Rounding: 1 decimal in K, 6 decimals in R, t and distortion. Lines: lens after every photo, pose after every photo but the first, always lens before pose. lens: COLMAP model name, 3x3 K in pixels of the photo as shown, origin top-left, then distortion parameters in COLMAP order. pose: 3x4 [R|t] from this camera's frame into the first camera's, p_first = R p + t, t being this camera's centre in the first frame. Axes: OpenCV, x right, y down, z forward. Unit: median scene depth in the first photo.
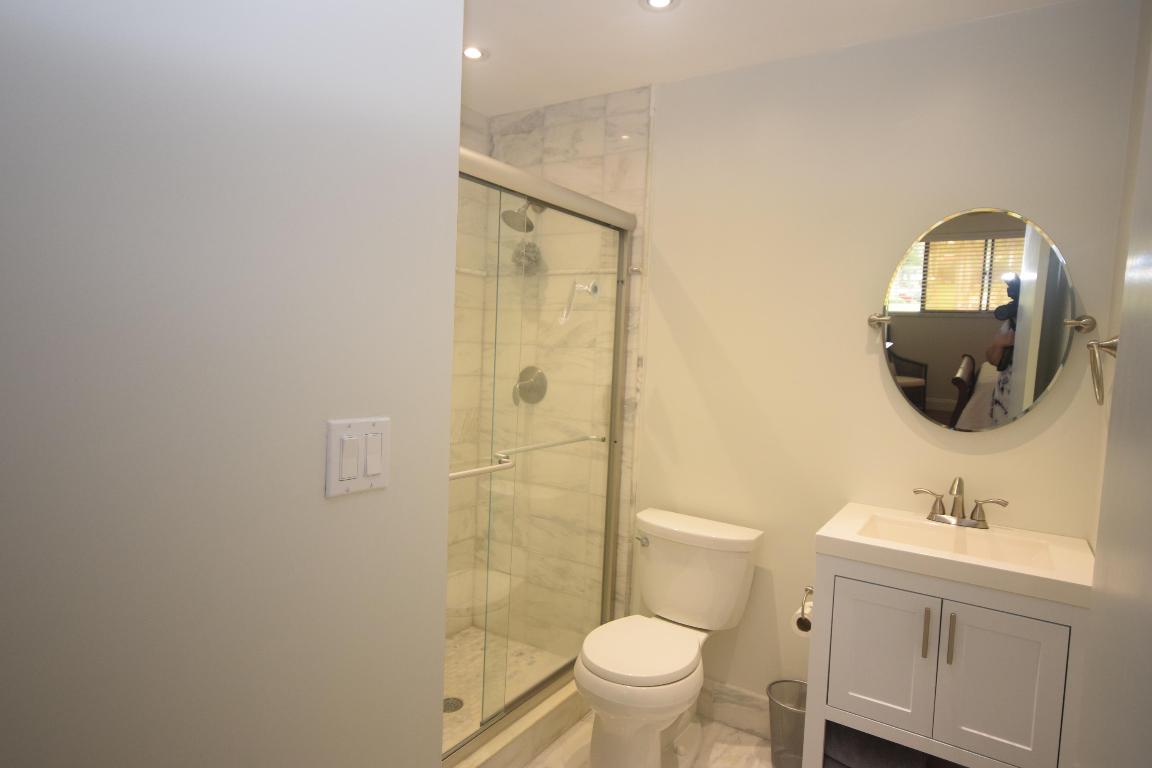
lens RADIAL K [[658.8, 0, 576.0], [0, 658.8, 384.0], [0, 0, 1]] dist [0.019003, 0.000637]
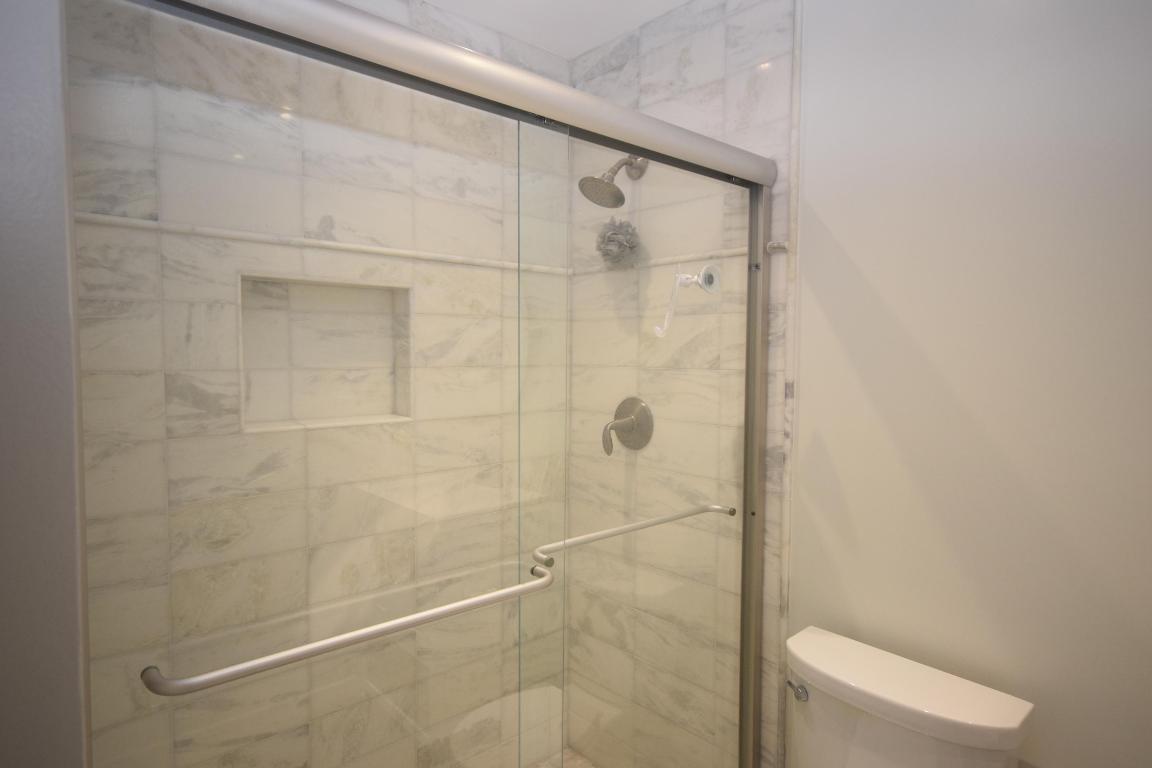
lens RADIAL K [[658.8, 0, 576.0], [0, 658.8, 384.0], [0, 0, 1]] dist [0.019003, 0.000637]
pose [[0.965743, -0.023678, -0.258417, 0.062255], [0.018595, 0.999583, -0.022096, -0.028589], [0.258832, 0.016534, 0.965781, 0.325947]]
